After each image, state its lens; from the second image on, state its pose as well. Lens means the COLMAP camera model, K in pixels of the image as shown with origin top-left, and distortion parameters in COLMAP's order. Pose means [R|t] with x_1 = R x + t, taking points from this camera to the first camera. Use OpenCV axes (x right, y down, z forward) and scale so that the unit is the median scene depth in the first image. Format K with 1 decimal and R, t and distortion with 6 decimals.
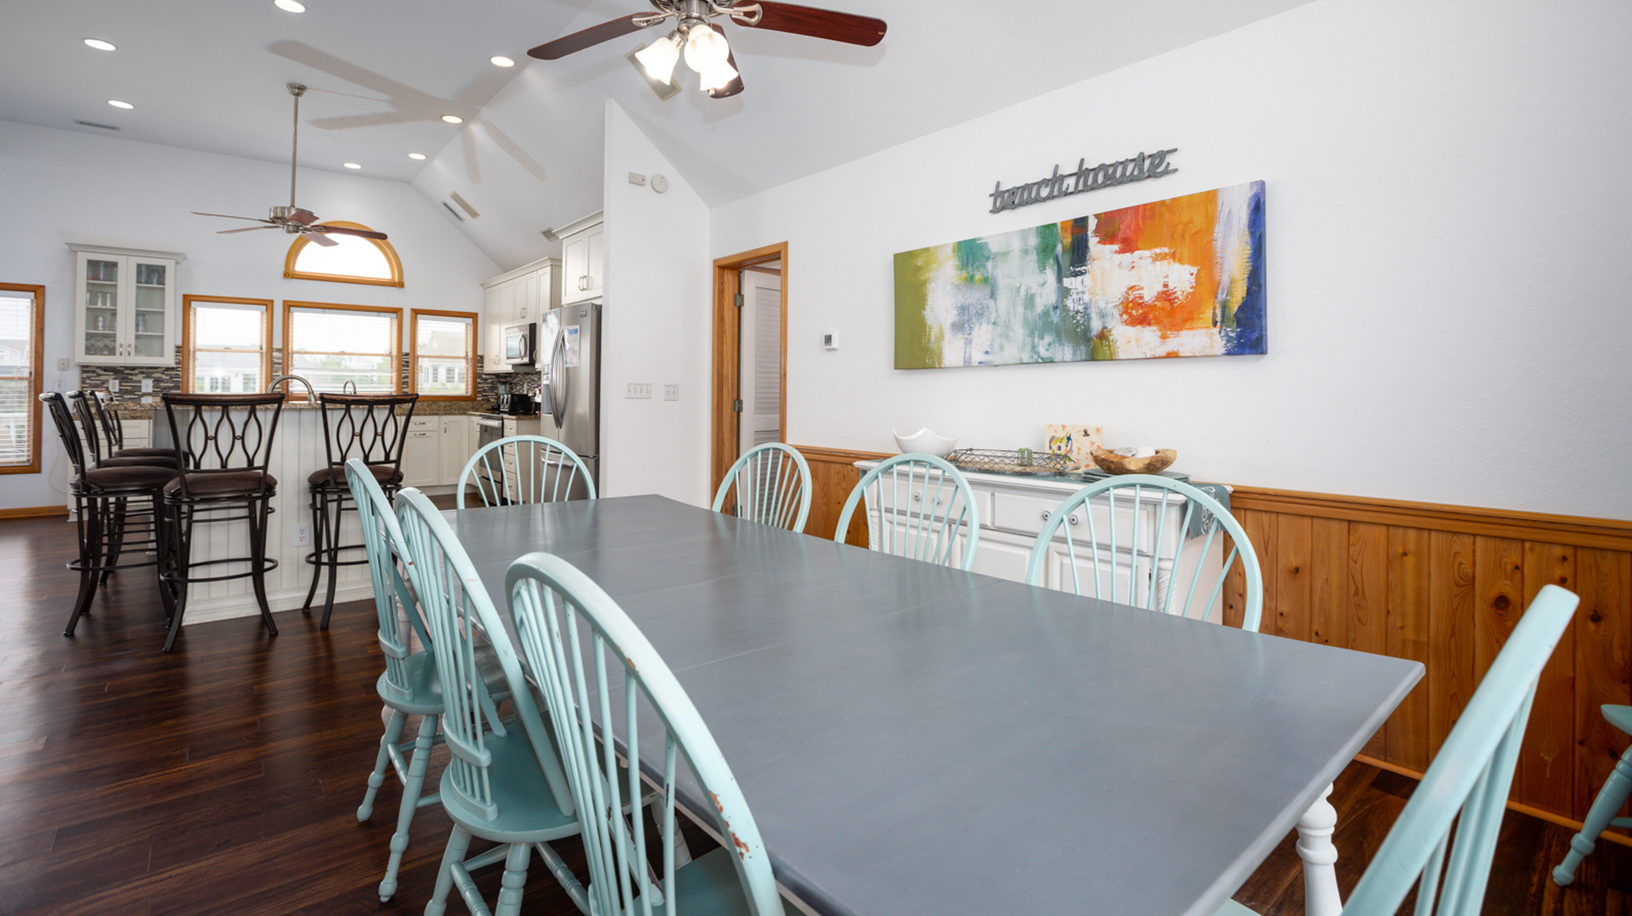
lens RADIAL K [[758.5, 0, 796.4], [0, 758.5, 410.5], [0, 0, 1]] dist [-0.025049, 0.009501]
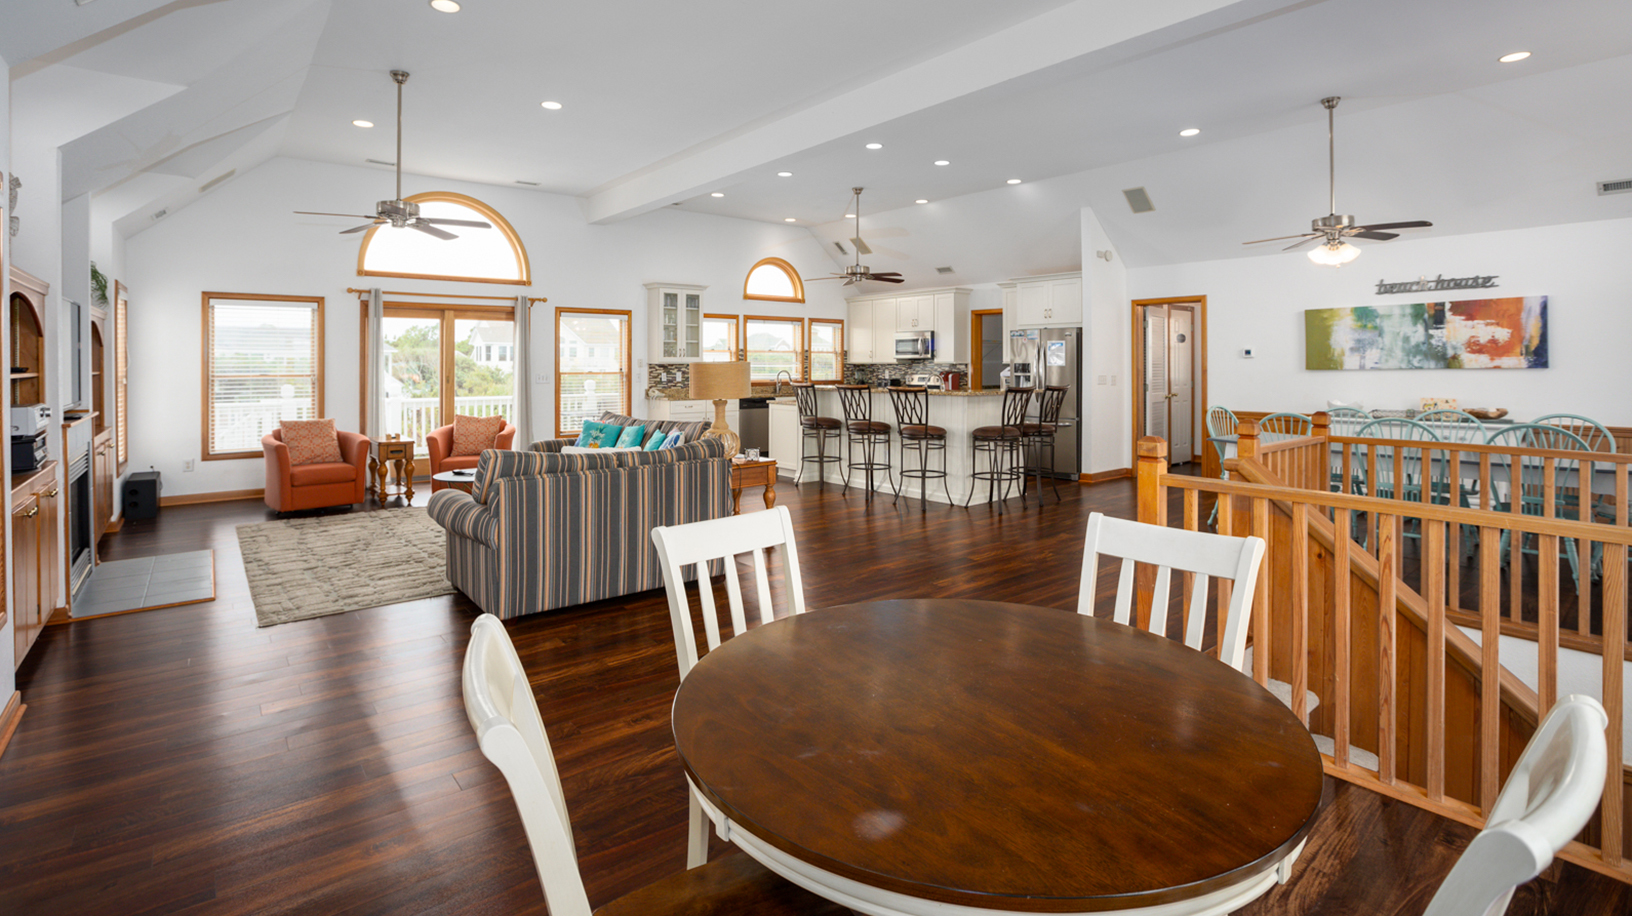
lens RADIAL K [[758.5, 0, 813.6], [0, 758.5, 375.9], [0, 0, 1]] dist [-0.025049, 0.009501]
pose [[0.999266, -0.009593, 0.037091, -1.254223], [0.009918, 0.999914, -0.008593, -0.037759], [-0.037005, 0.008954, 0.999275, -0.896585]]
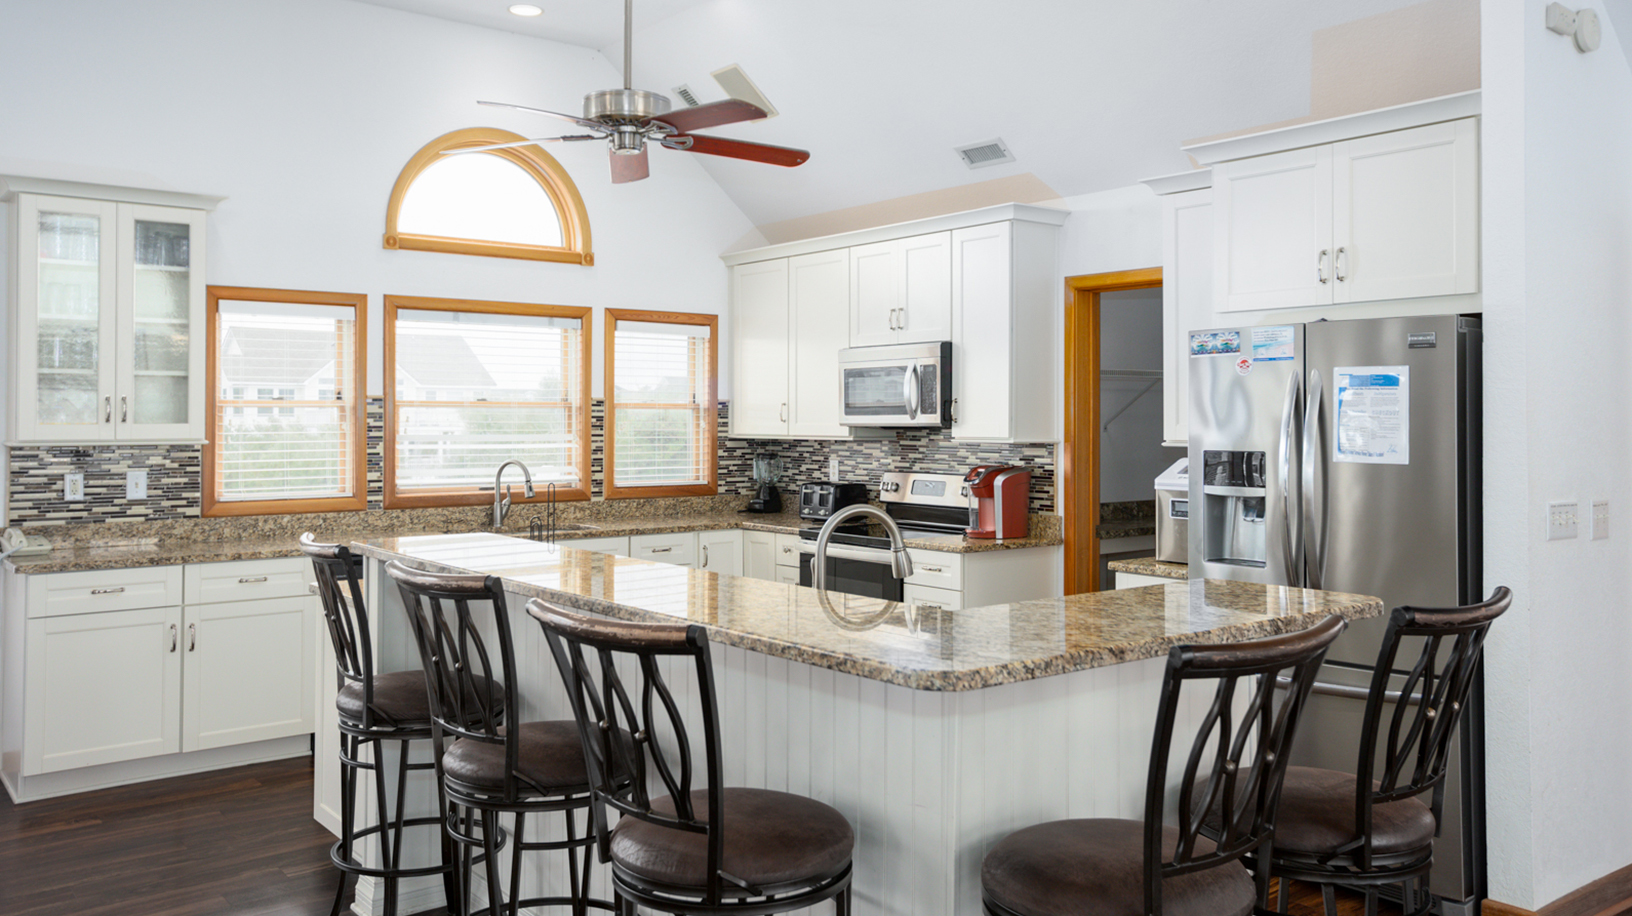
lens RADIAL K [[1289.2, 0, 813.3], [0, 1289.2, 443.4], [0, 0, 1]] dist [0.013104, 0.004086]
pose [[0.999921, -0.008128, 0.009552, -0.872598], [0.008196, 0.999941, -0.007121, -0.093572], [-0.009493, 0.007199, 0.999929, 0.383419]]
